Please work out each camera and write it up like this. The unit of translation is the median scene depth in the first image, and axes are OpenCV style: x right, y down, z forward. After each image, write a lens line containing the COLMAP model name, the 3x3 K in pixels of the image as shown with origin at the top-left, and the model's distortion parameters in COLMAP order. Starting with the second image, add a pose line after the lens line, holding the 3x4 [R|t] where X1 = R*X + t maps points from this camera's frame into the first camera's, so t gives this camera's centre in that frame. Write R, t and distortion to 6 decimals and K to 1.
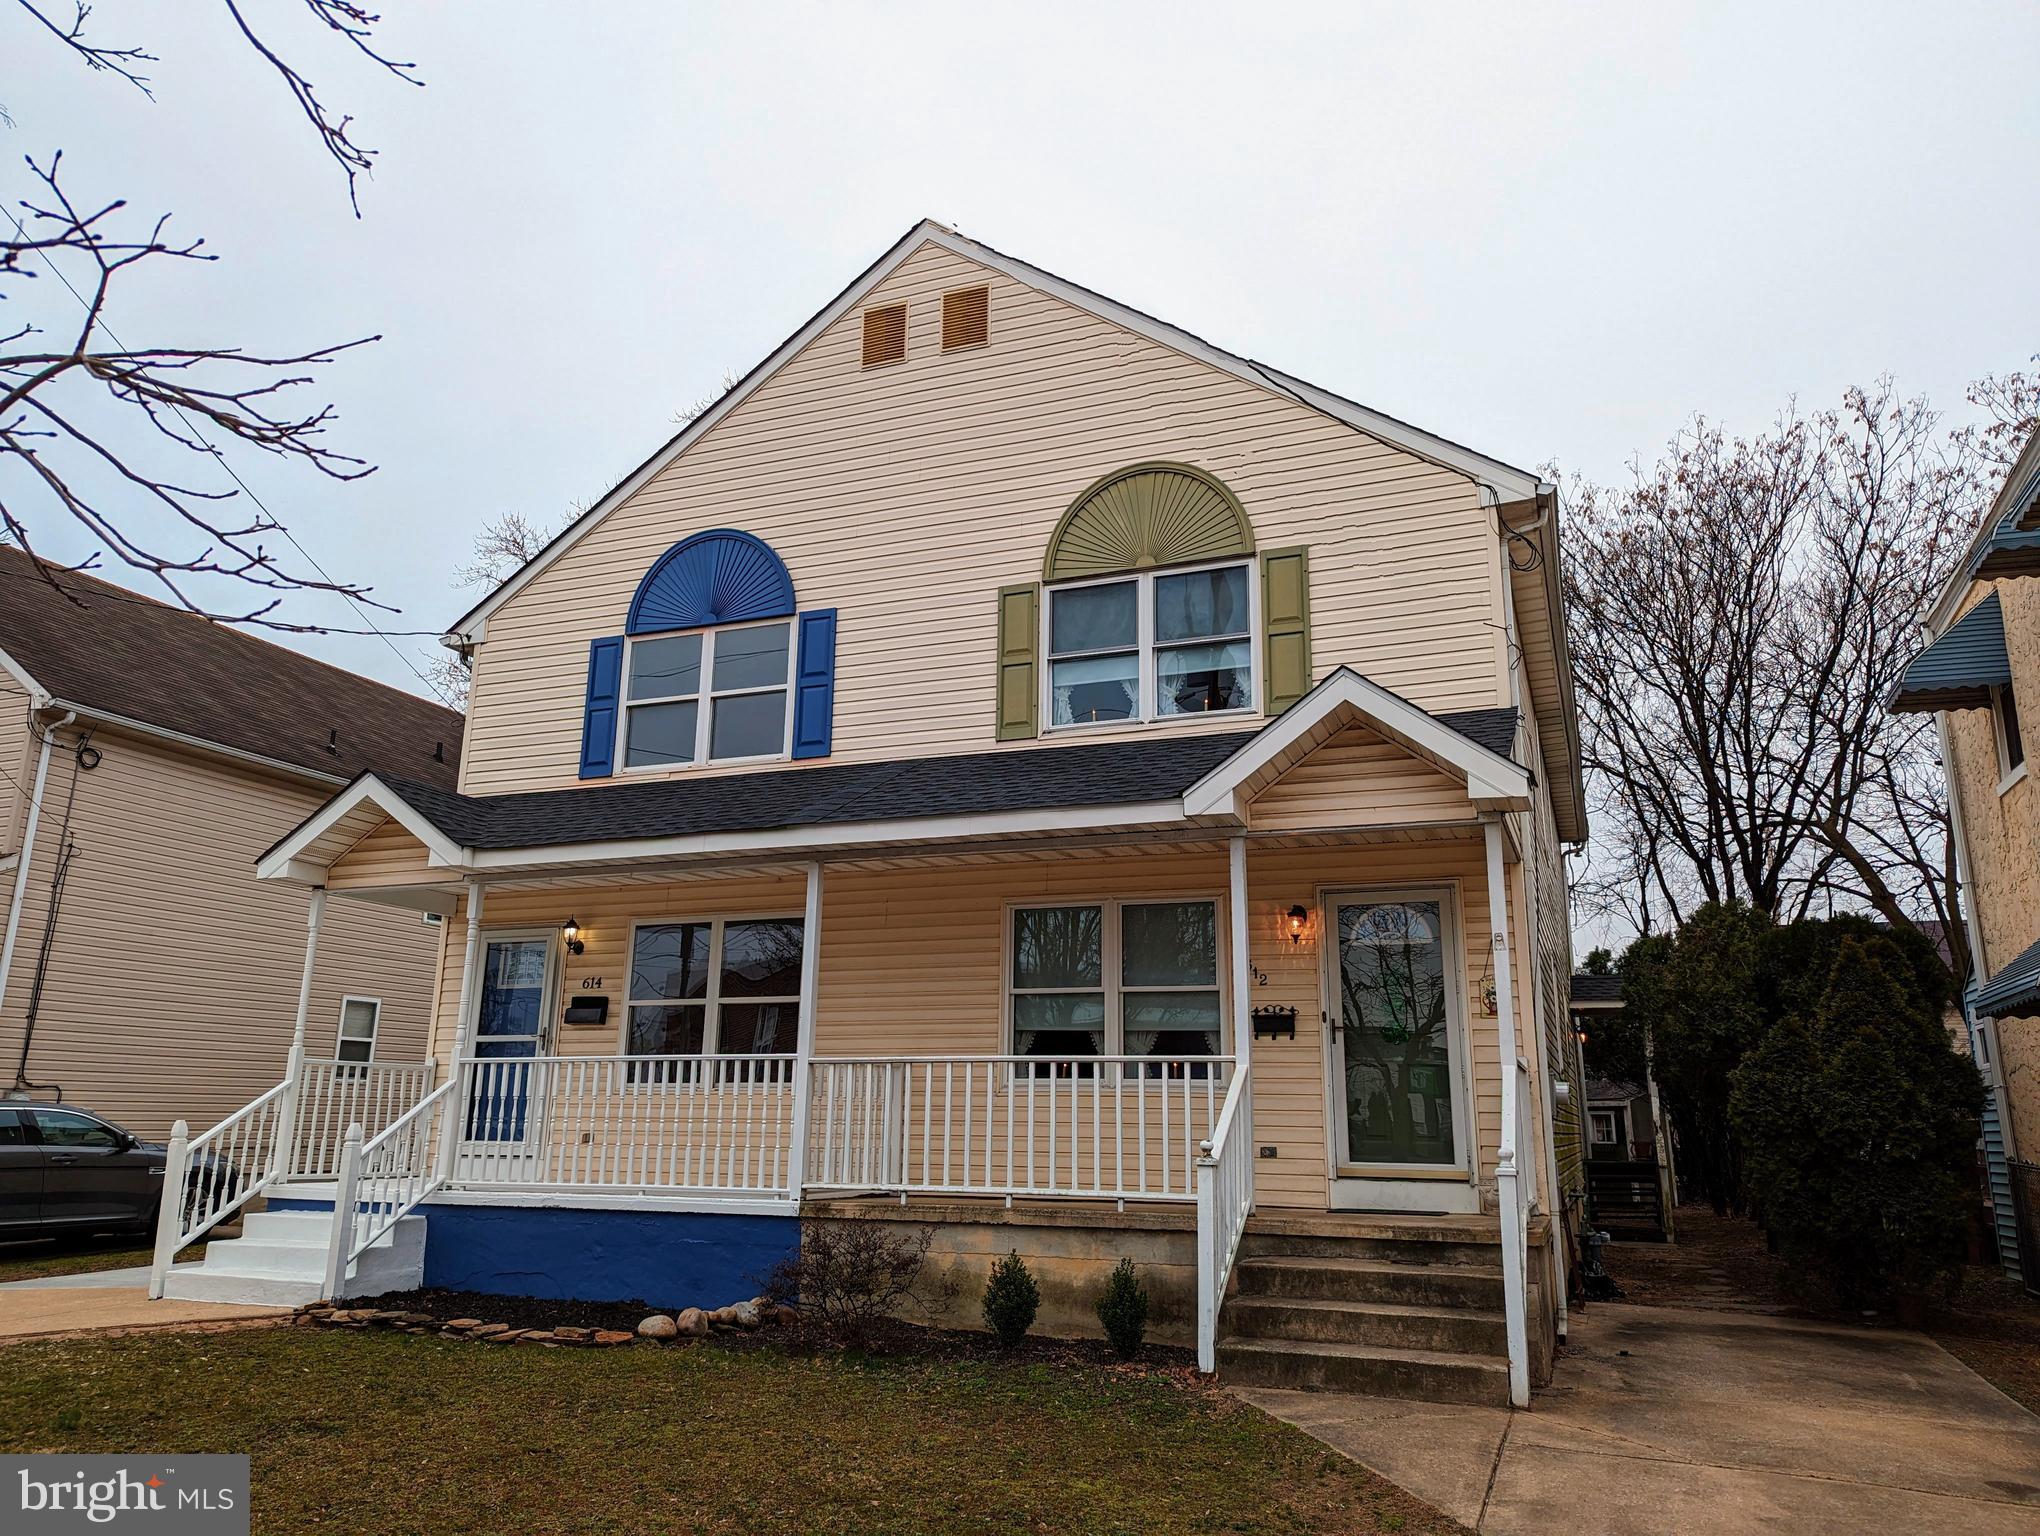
lens RADIAL K [[1427.6, 0, 1045.2], [0, 1427.6, 765.3], [0, 0, 1]] dist [0.070264, -0.063404]
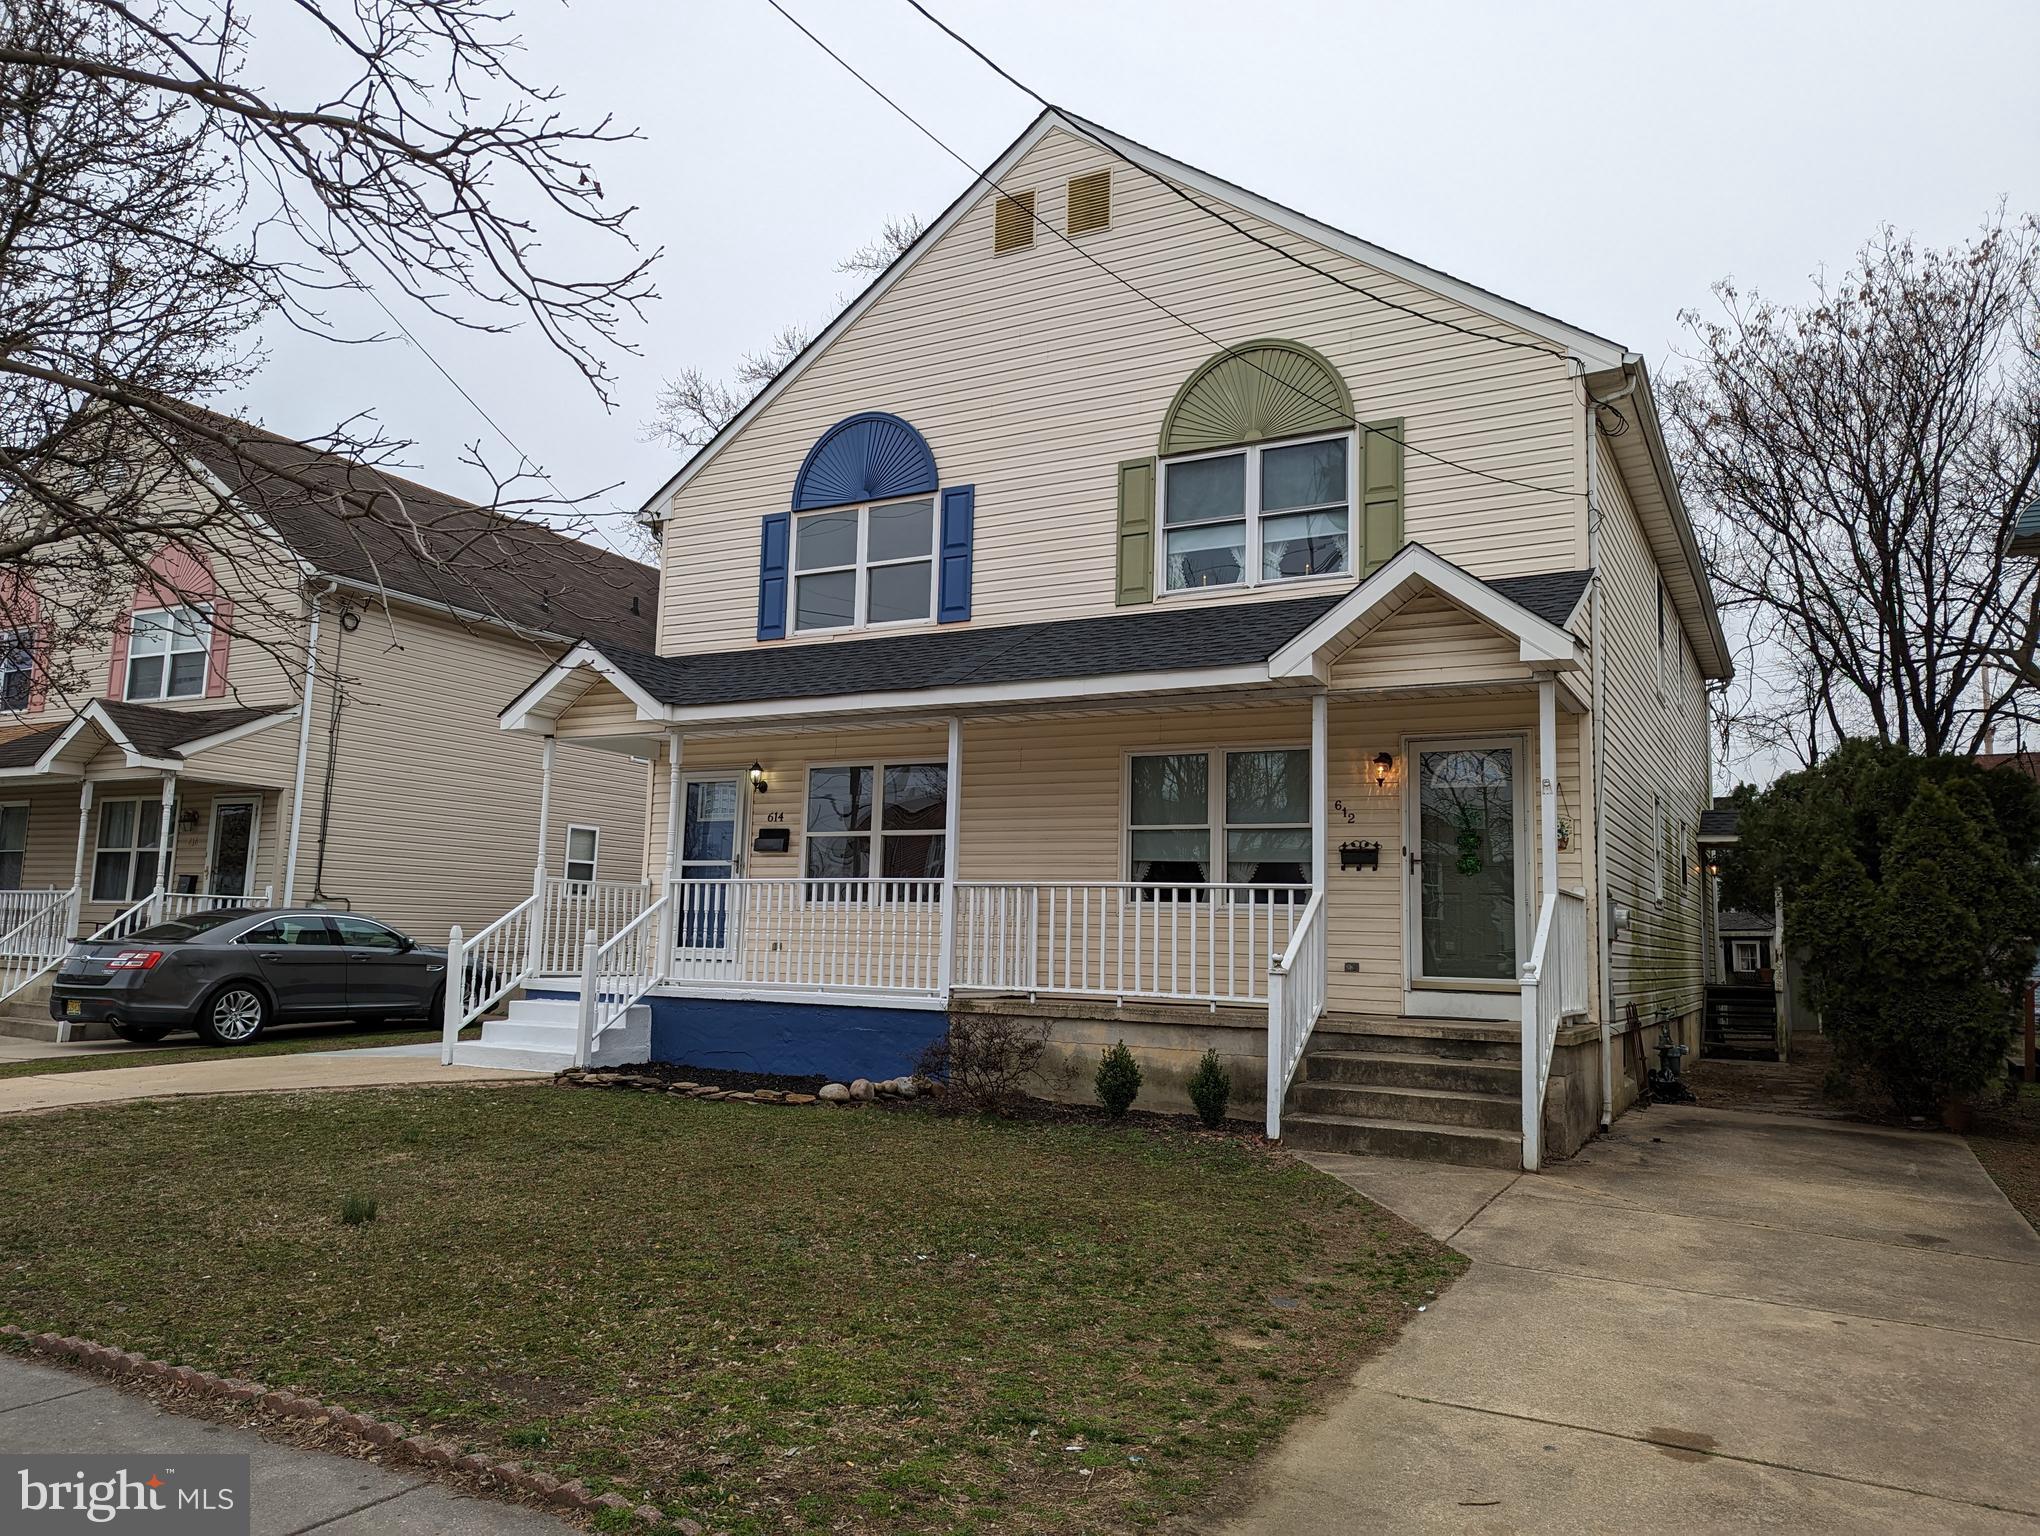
lens RADIAL K [[1427.6, 0, 1045.2], [0, 1427.6, 765.3], [0, 0, 1]] dist [0.070264, -0.063404]
pose [[0.992774, -0.001188, -0.119997, 0.046816], [0.015315, 0.993028, 0.116882, -0.025486], [0.119021, -0.117875, 0.985870, -0.126206]]
